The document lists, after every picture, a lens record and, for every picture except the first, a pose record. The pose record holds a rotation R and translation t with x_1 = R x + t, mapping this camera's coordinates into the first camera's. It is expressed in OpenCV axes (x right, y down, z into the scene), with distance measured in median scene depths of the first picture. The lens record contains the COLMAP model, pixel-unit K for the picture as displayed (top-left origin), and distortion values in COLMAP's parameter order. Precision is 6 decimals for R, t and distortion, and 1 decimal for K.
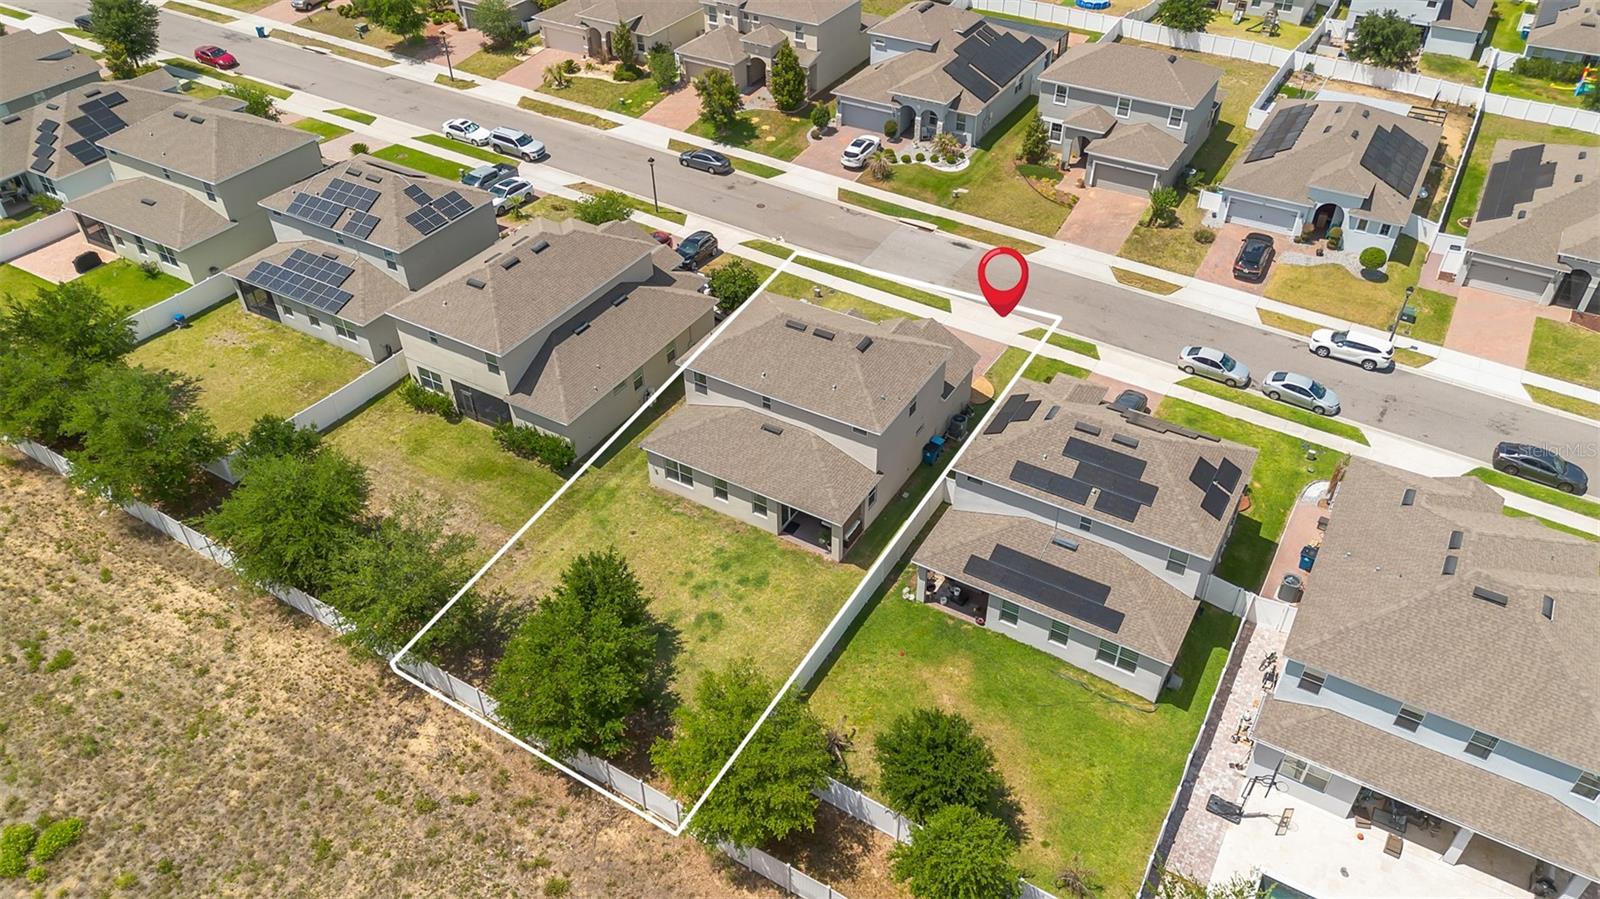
lens RADIAL K [[1141.2, 0, 810.5], [0, 1141.2, 461.0], [0, 0, 1]] dist [0.068332, -0.060239]
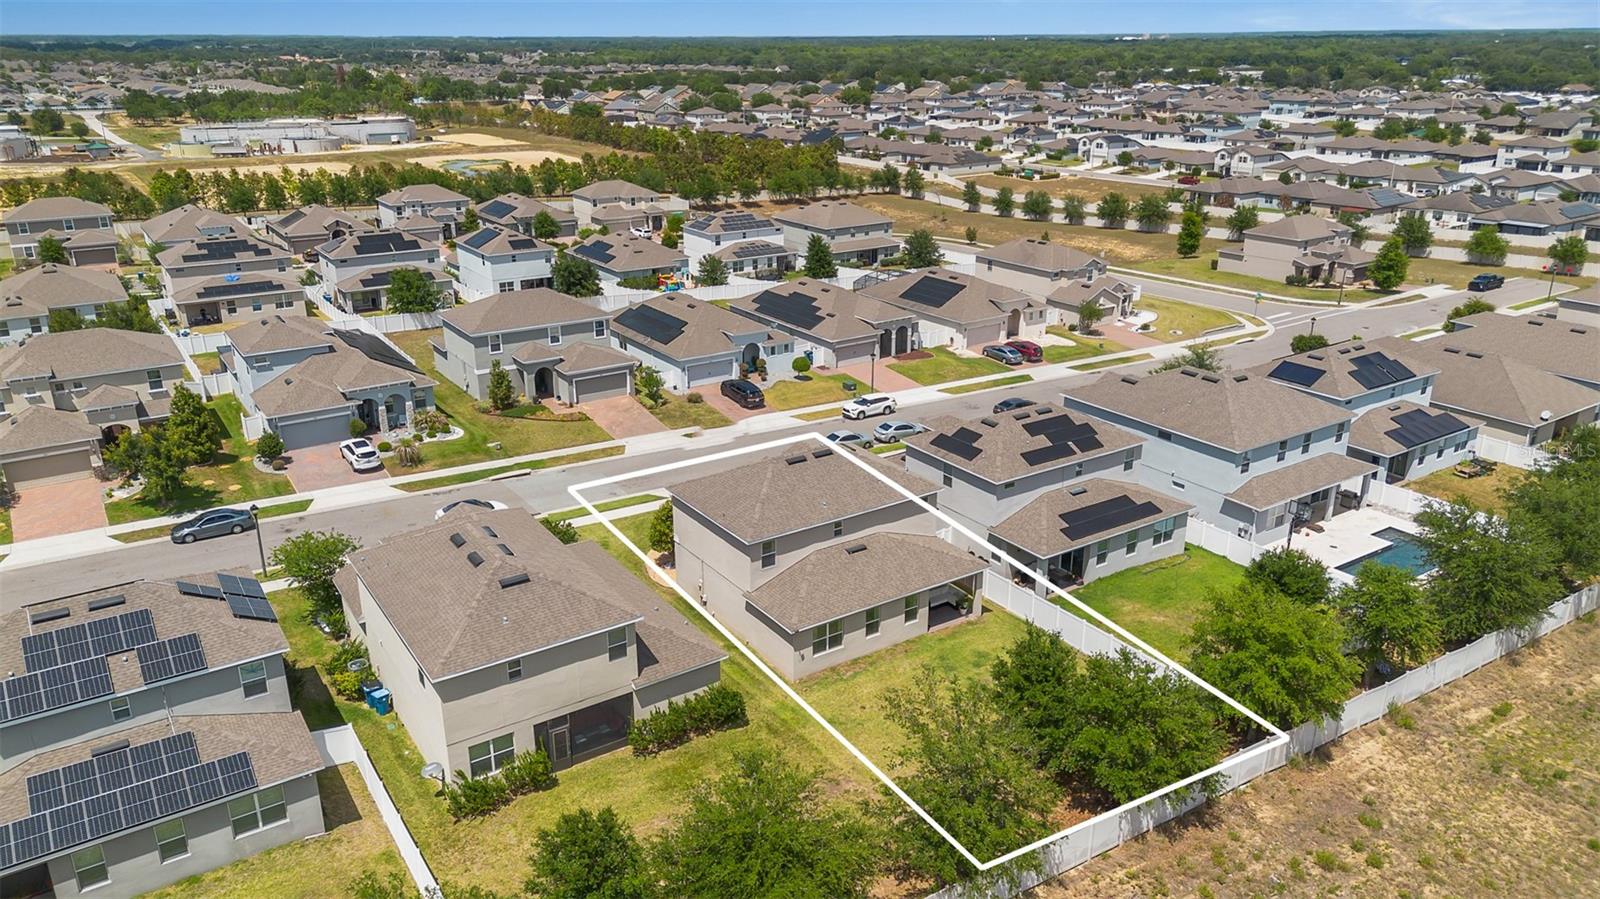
lens RADIAL K [[1141.2, 0, 799.5], [0, 1141.2, 440.9], [0, 0, 1]] dist [0.068332, -0.060239]
pose [[0.422512, -0.288647, 0.859166, -0.953337], [0.575736, 0.817592, -0.008449, -0.135785], [-0.700009, 0.498222, 0.511627, 0.540898]]
